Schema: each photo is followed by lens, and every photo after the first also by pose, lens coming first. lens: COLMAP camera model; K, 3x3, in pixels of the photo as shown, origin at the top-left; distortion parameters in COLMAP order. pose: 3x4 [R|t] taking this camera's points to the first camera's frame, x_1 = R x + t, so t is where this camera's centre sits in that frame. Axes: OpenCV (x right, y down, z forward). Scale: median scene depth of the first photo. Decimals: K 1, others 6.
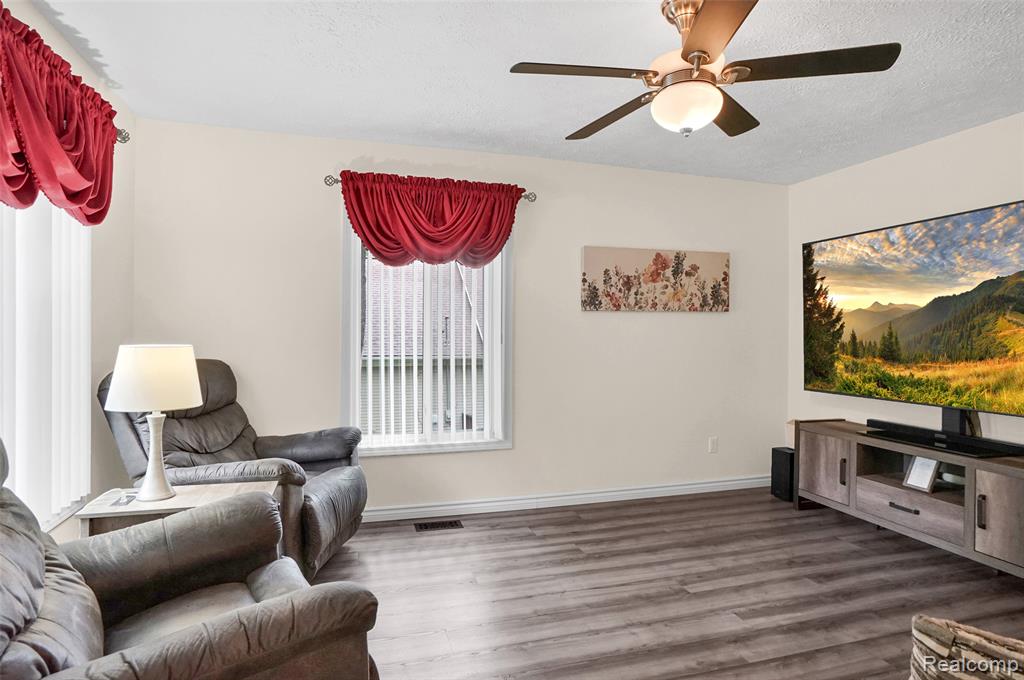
lens RADIAL K [[562.7, 0, 510.7], [0, 562.7, 330.9], [0, 0, 1]] dist [-0.042014, 0.025140]
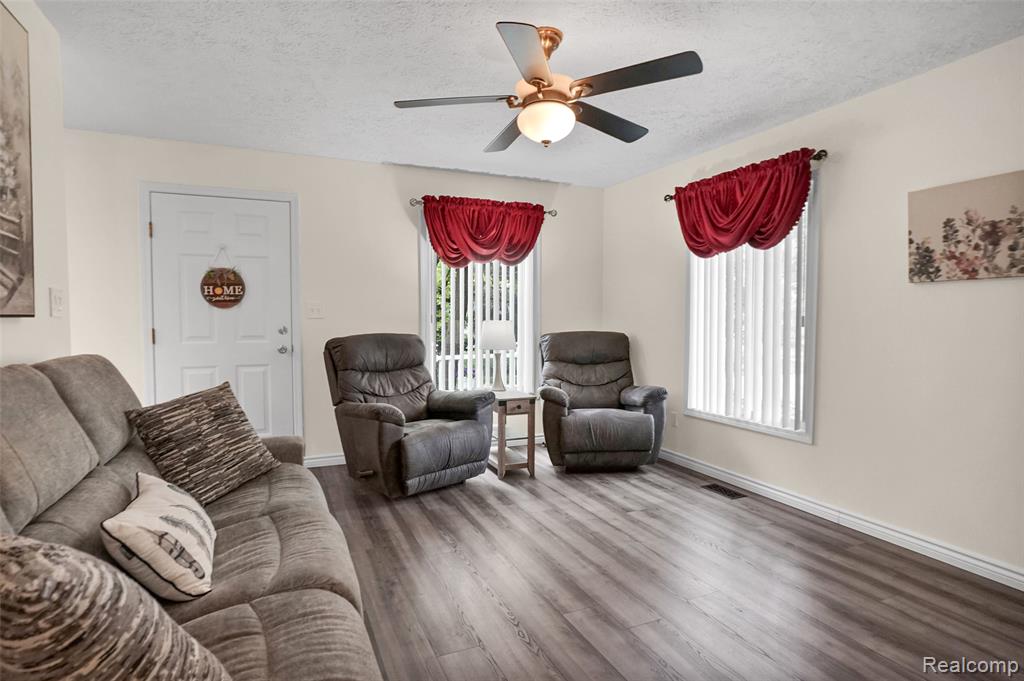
lens RADIAL K [[520.8, 0, 509.9], [0, 520.8, 338.0], [0, 0, 1]] dist [0.001504, 0.001138]
pose [[0.150630, 0.034642, -0.987983, 0.763809], [-0.010197, 0.999387, 0.033487, 0.018507], [0.988538, 0.005031, 0.150891, 0.413282]]
